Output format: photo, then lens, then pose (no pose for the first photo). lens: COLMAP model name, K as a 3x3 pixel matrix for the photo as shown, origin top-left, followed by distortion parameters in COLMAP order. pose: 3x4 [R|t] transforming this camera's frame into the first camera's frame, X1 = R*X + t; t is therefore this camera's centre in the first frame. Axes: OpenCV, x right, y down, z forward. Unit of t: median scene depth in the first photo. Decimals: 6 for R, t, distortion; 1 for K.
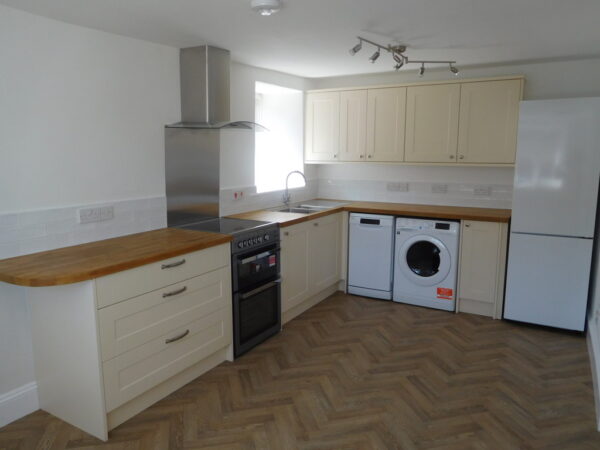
lens RADIAL K [[442.2, 0, 299.2], [0, 442.2, 229.2], [0, 0, 1]] dist [-0.017555, 0.005701]
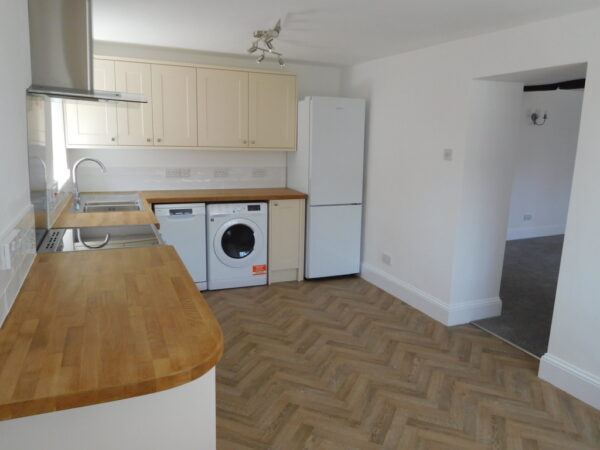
lens RADIAL K [[442.2, 0, 302.8], [0, 442.2, 229.1], [0, 0, 1]] dist [-0.017555, 0.005701]
pose [[0.601693, -0.143921, 0.785654, -0.467145], [0.112048, 0.989115, 0.095380, -0.046398], [-0.790829, 0.030642, 0.611269, 0.271731]]
